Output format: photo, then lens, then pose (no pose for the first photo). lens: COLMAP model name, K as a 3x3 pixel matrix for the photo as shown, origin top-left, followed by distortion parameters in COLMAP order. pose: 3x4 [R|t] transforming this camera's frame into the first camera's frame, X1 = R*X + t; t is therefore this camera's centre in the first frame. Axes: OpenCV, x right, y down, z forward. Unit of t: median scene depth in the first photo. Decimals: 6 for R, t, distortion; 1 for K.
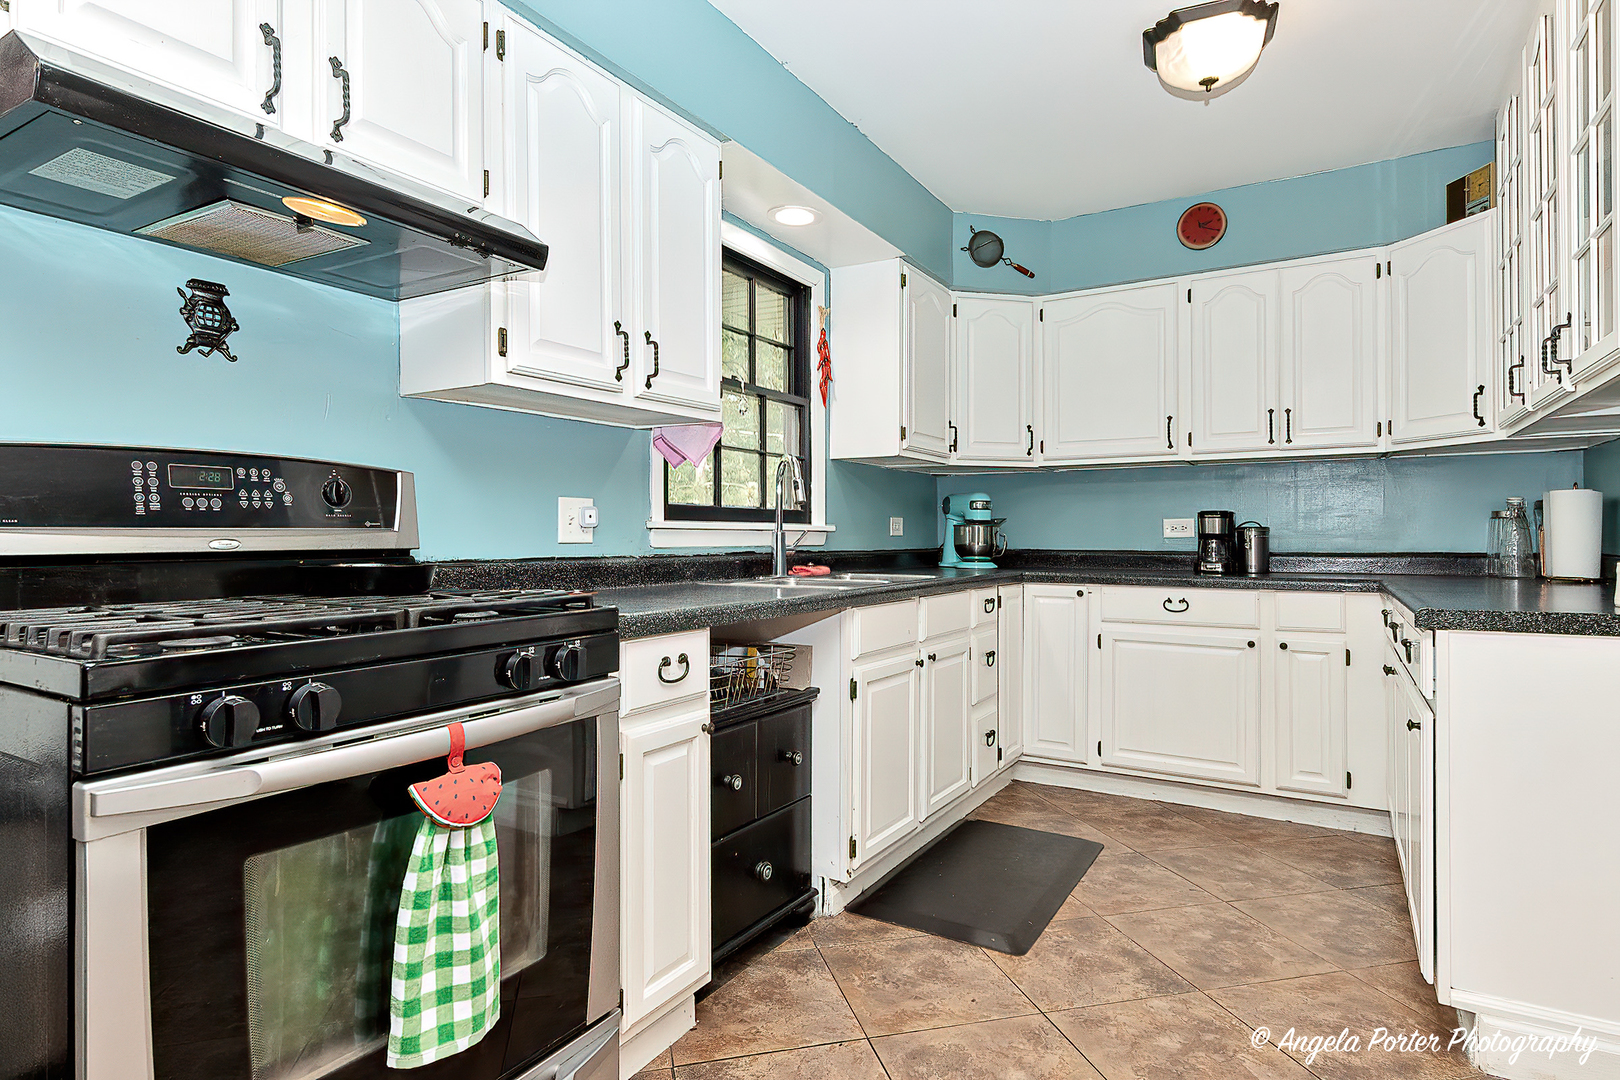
lens RADIAL K [[865.9, 0, 806.8], [0, 865.9, 528.2], [0, 0, 1]] dist [0.002802, 0.000044]
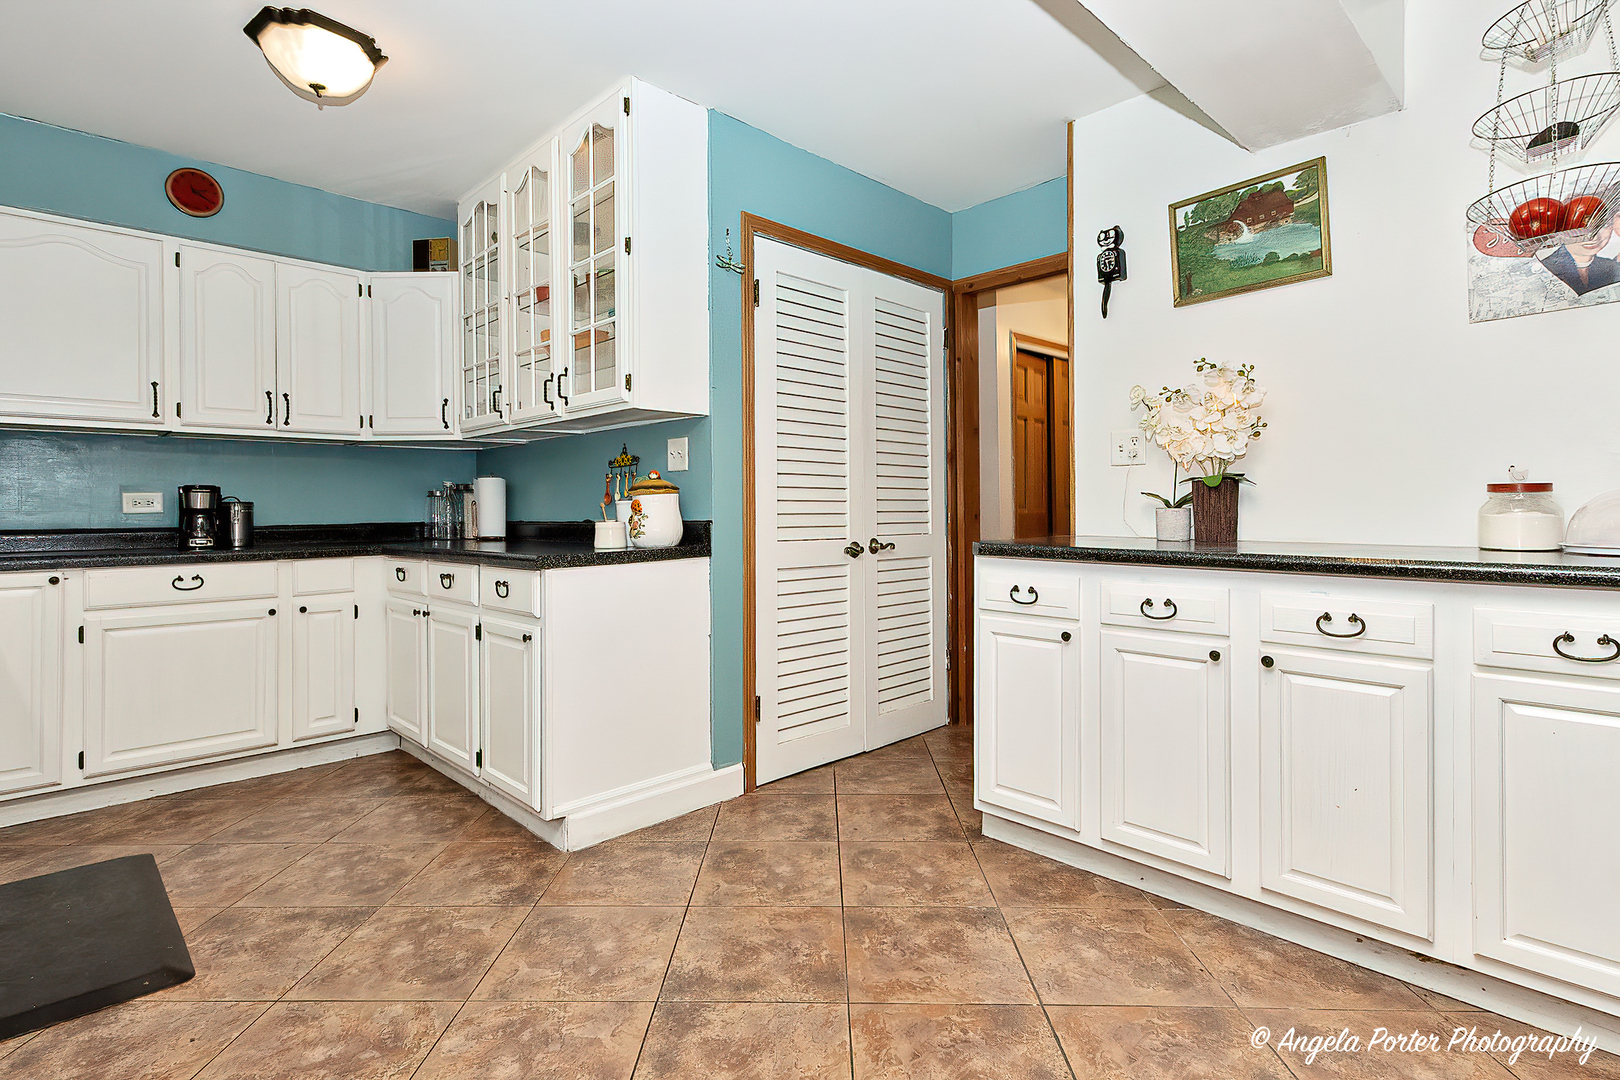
lens RADIAL K [[783.2, 0, 812.7], [0, 783.2, 509.1], [0, 0, 1]] dist [-0.004471, -0.001706]
pose [[0.248270, -0.001428, 0.968690, -0.242929], [-0.000058, 0.999999, 0.001489, 0.006411], [-0.968691, -0.000426, 0.248269, 0.120988]]
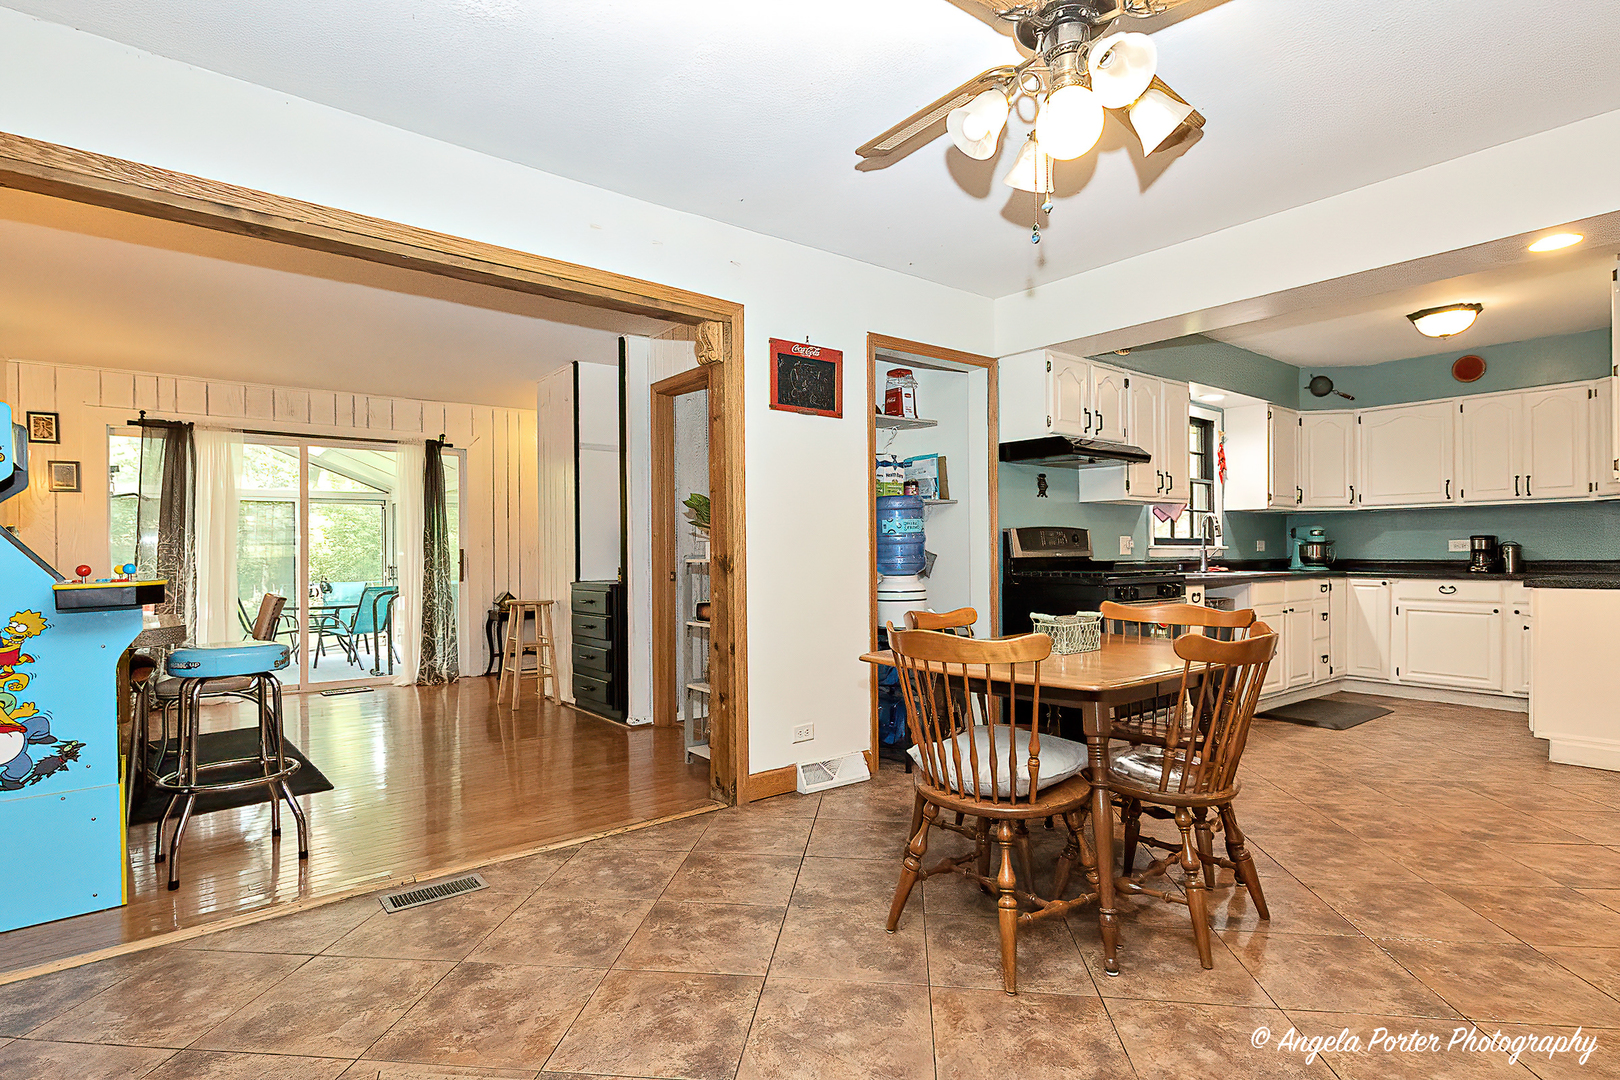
lens RADIAL K [[801.6, 0, 806.9], [0, 801.6, 550.1], [0, 0, 1]] dist [0.033821, -0.020835]
pose [[0.935522, -0.005608, -0.353224, -0.218829], [0.007608, 0.999962, 0.004274, -0.009525], [0.353187, -0.006686, 0.935529, -1.045465]]
